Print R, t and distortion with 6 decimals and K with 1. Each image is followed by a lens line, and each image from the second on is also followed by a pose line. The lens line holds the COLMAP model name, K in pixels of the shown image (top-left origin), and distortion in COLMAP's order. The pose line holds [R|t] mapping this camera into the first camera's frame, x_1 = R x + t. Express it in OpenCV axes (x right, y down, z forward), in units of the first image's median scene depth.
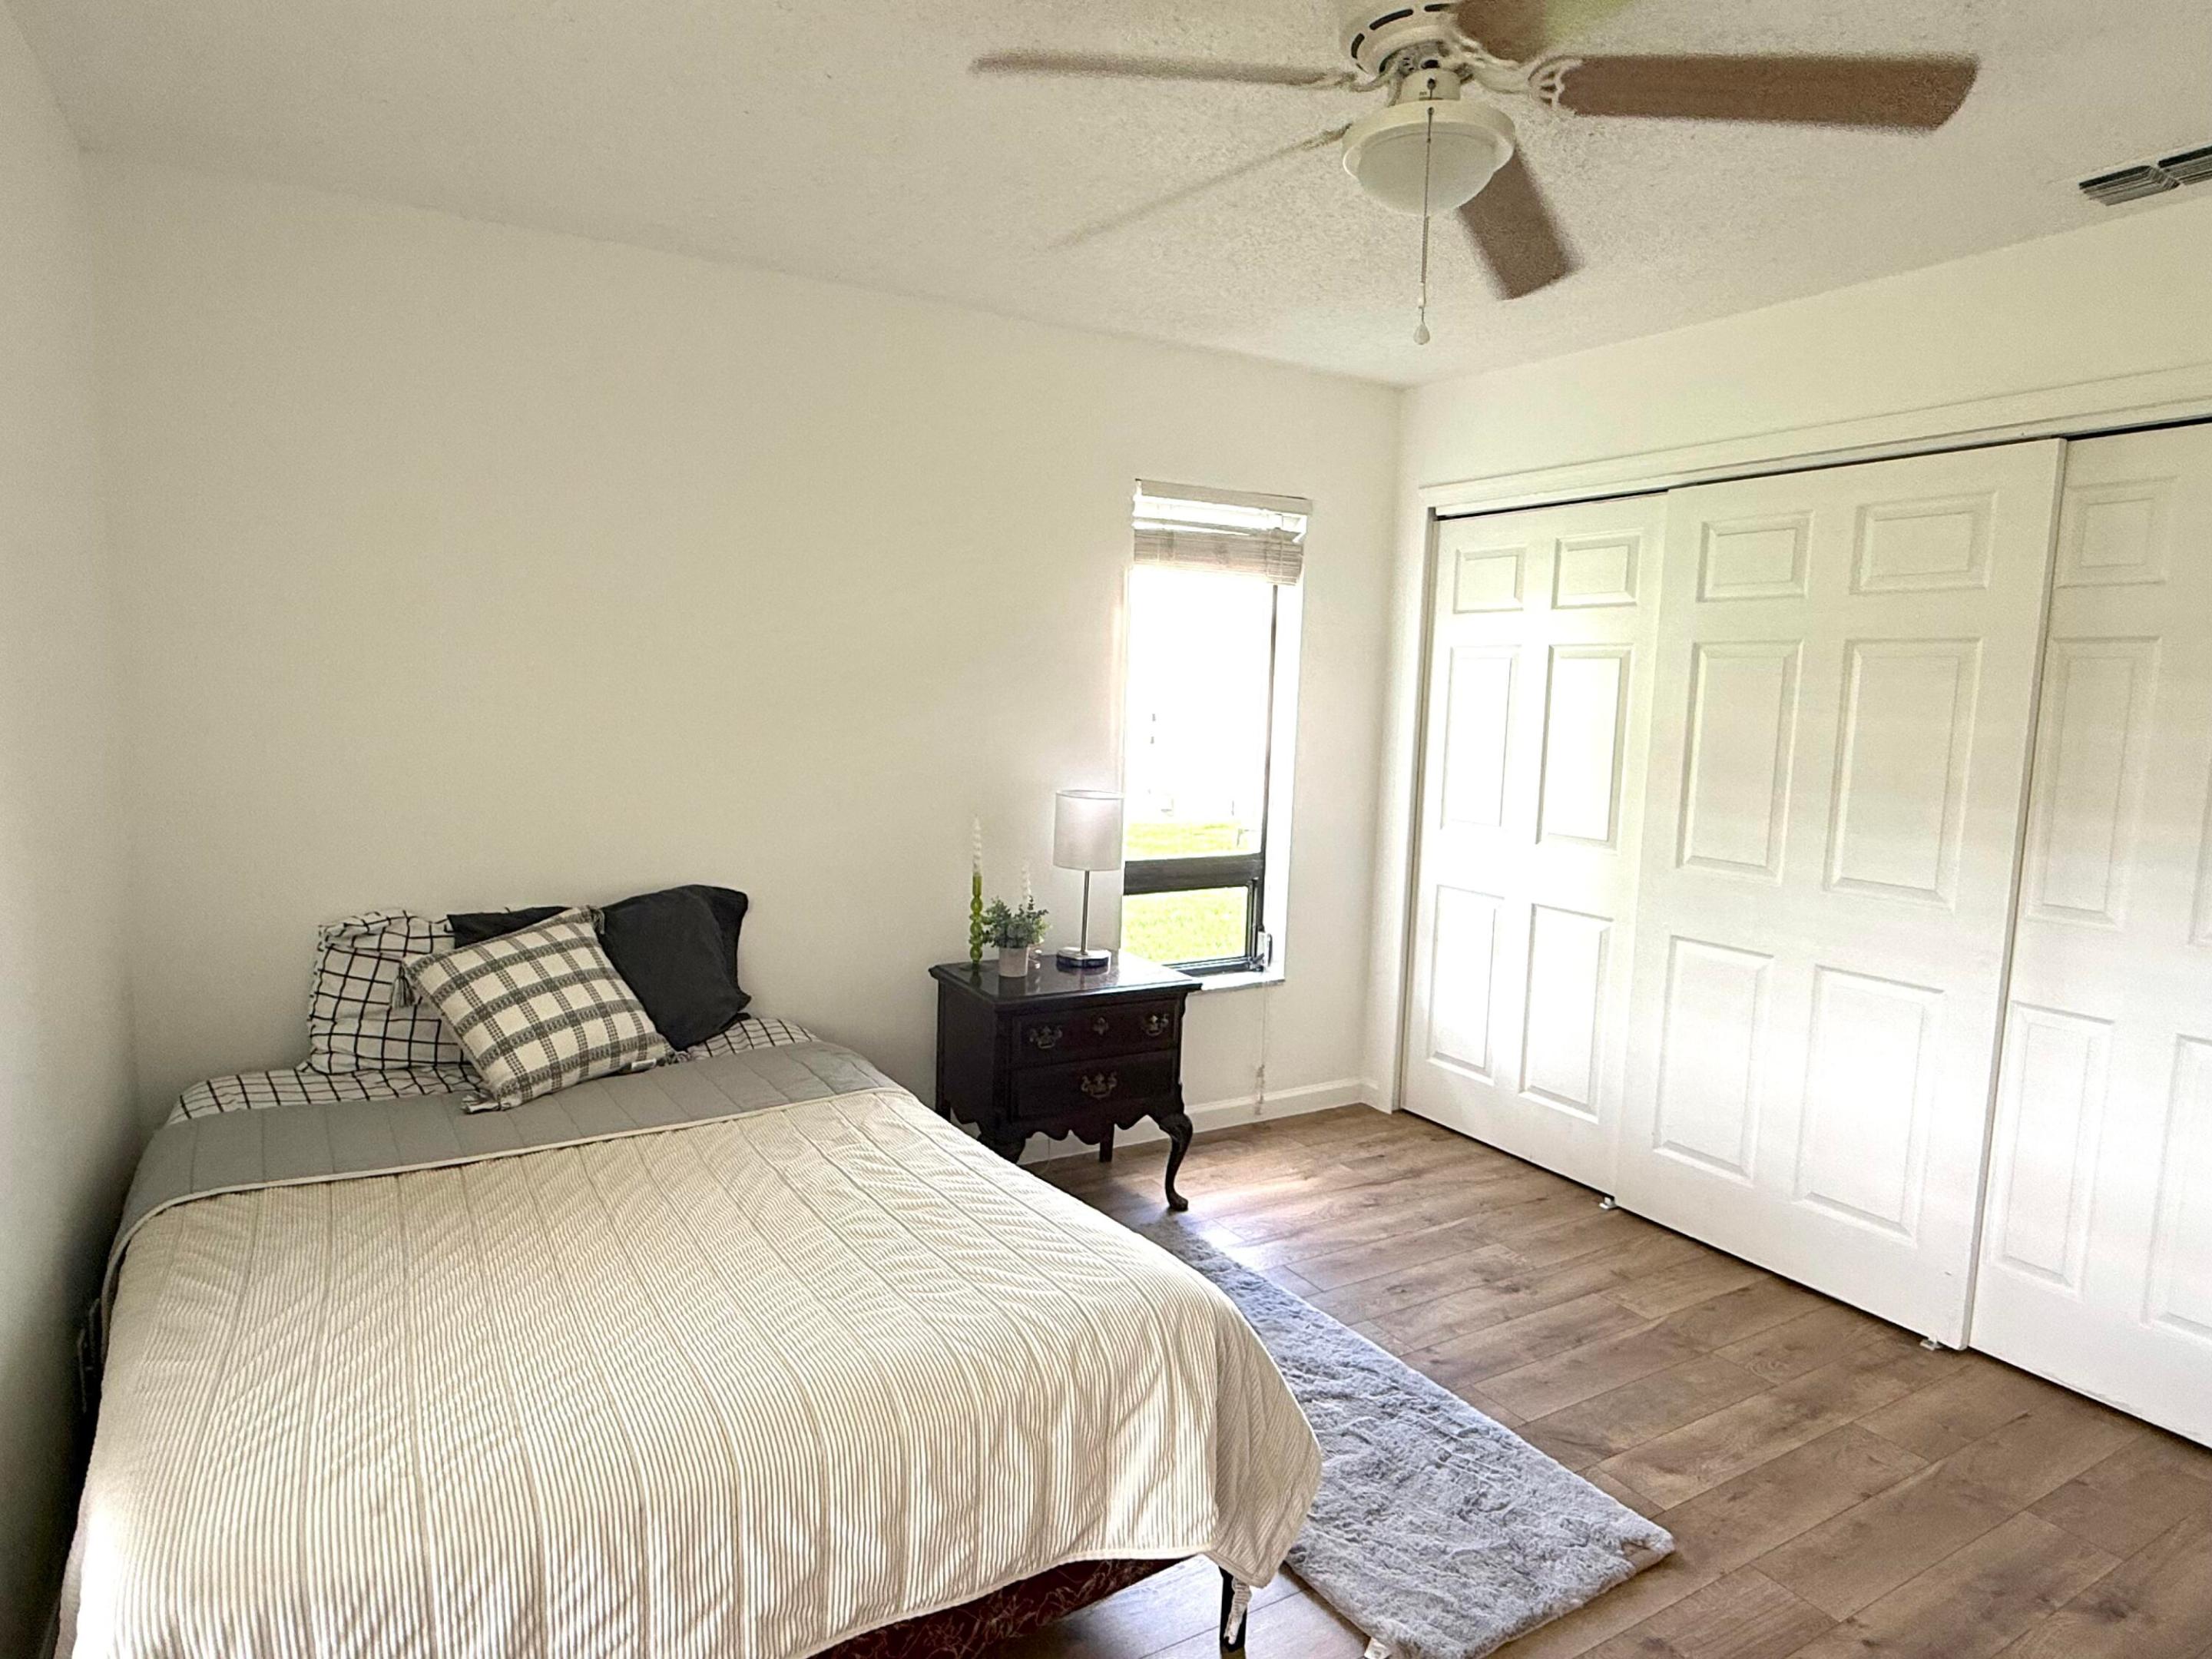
lens RADIAL K [[1261.7, 0, 1094.1], [0, 1261.7, 831.6], [0, 0, 1]] dist [0.002929, 0.000606]
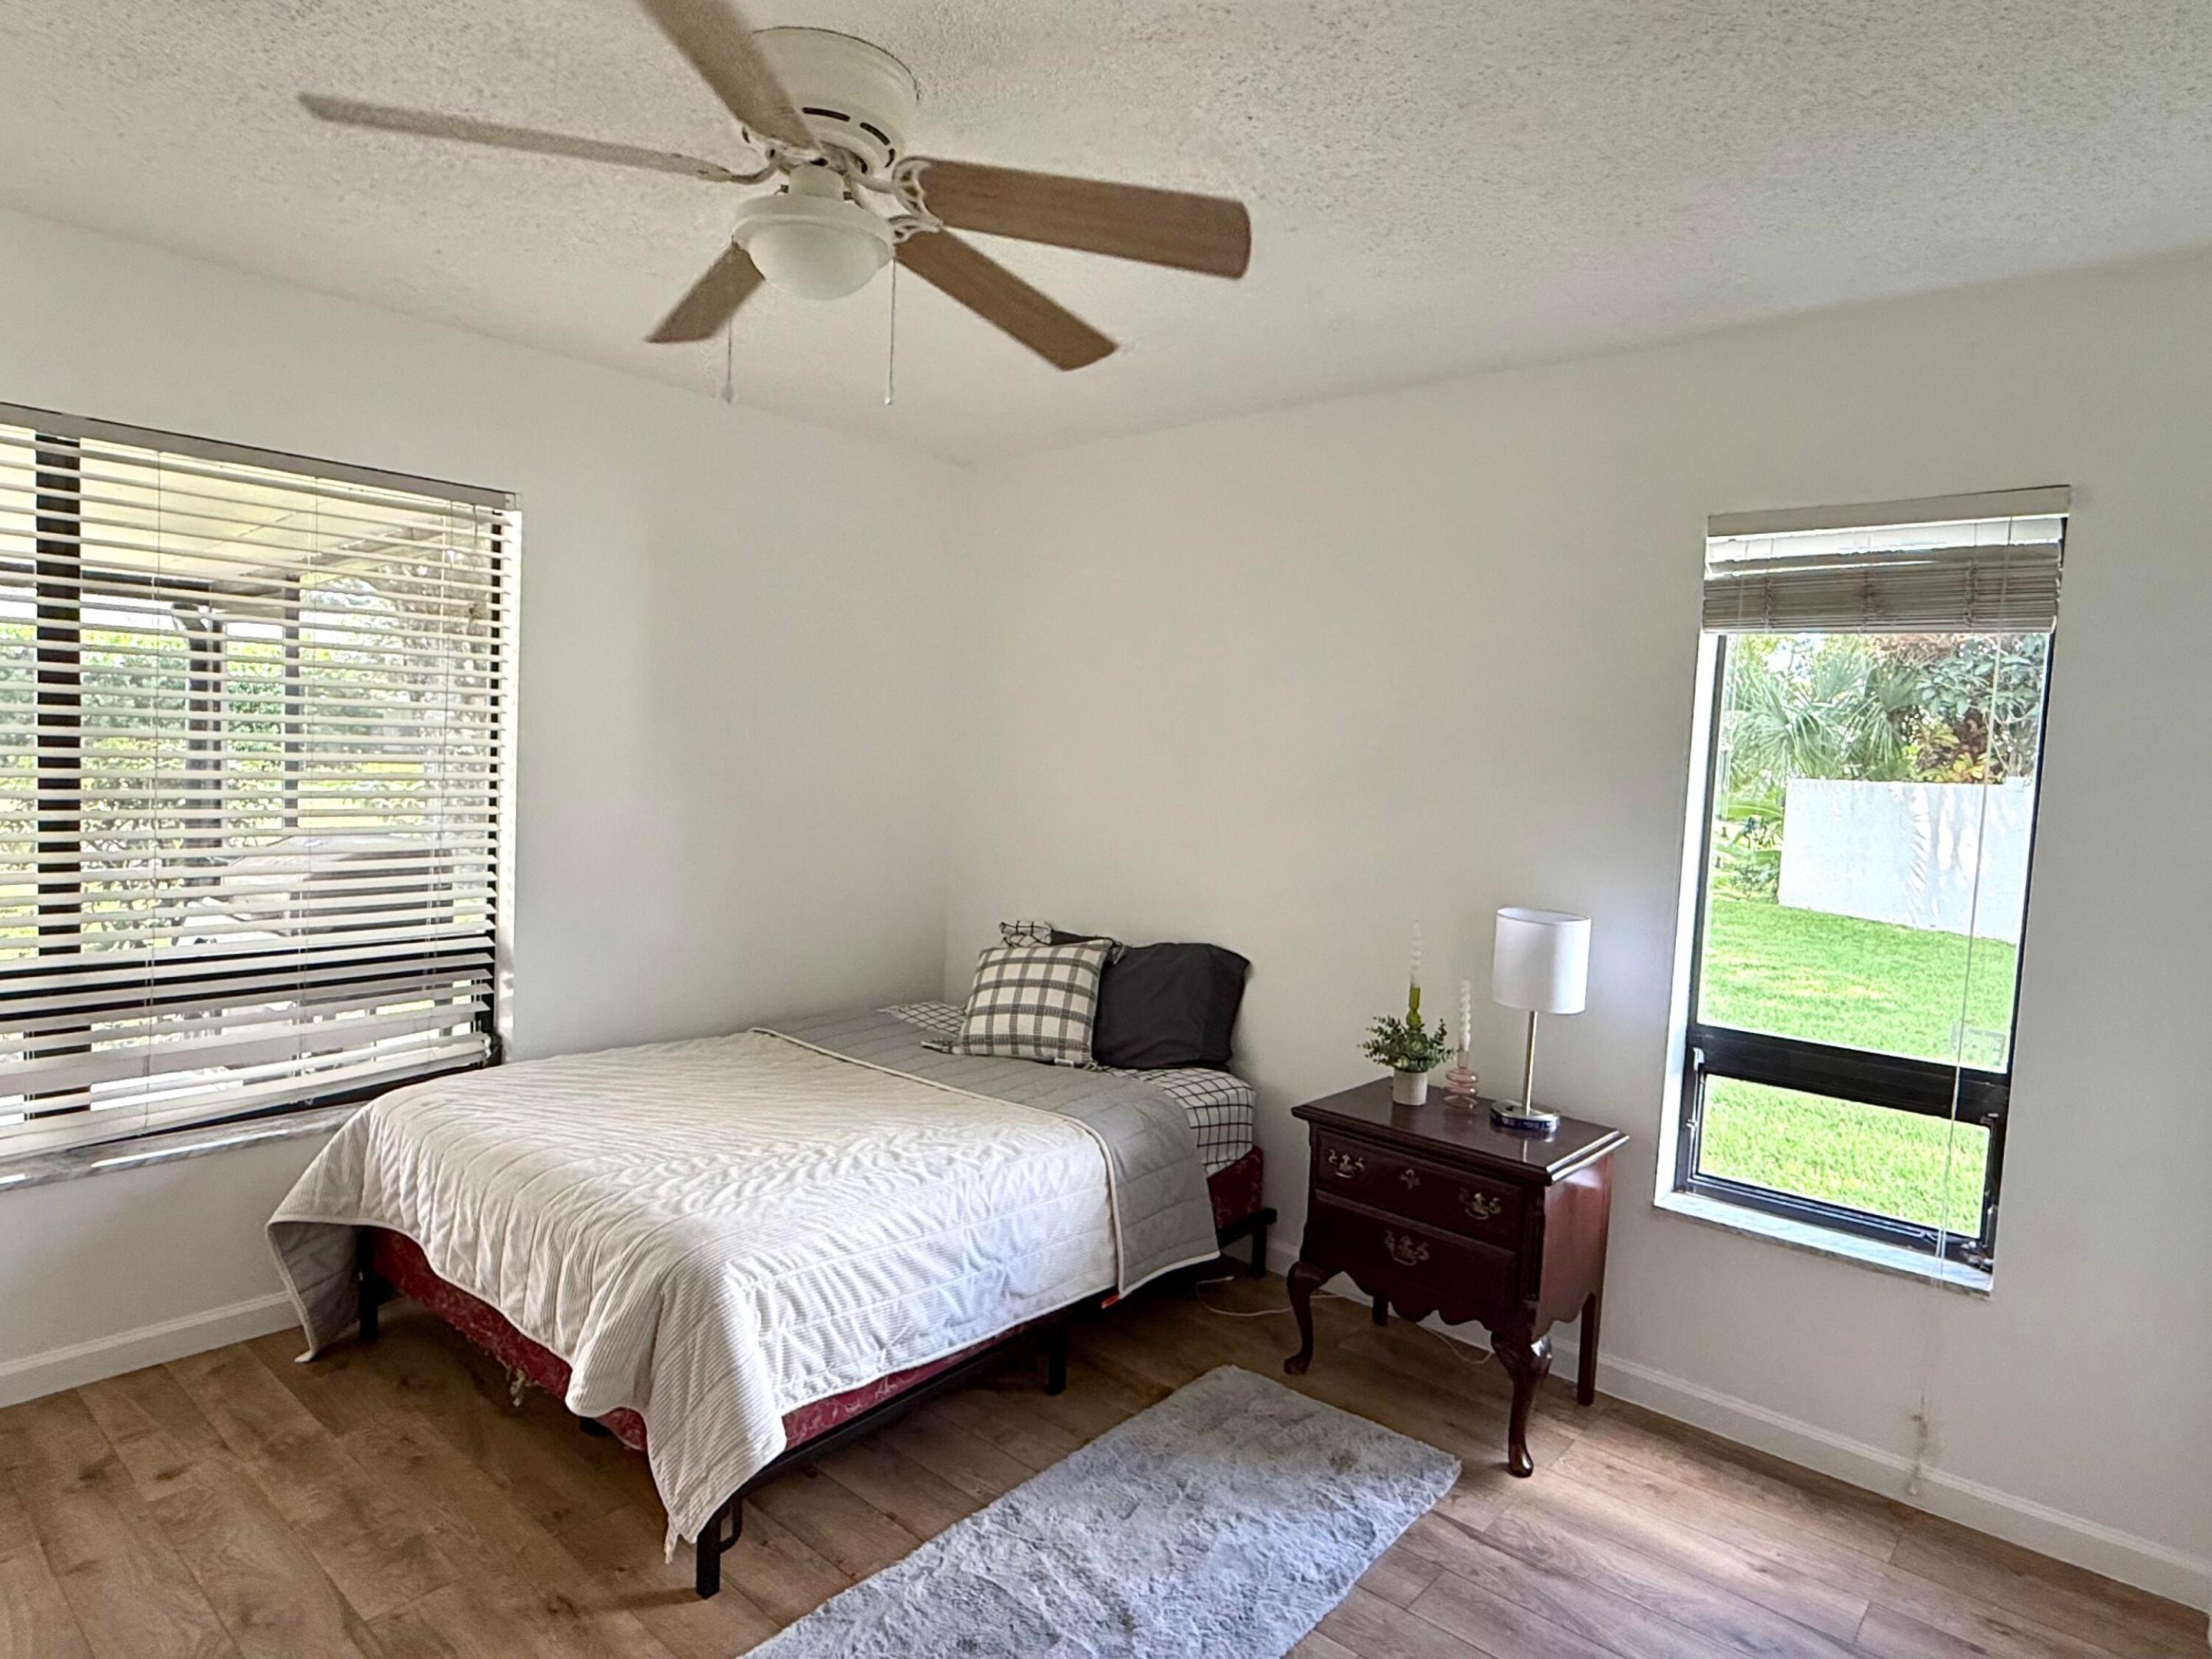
lens RADIAL K [[1261.7, 0, 1094.1], [0, 1261.7, 831.6], [0, 0, 1]] dist [0.002929, 0.000606]
pose [[0.327502, 0.051857, -0.943426, 0.824631], [-0.147484, 0.989059, 0.003168, -0.053023], [0.933269, 0.138103, 0.331567, 0.563443]]
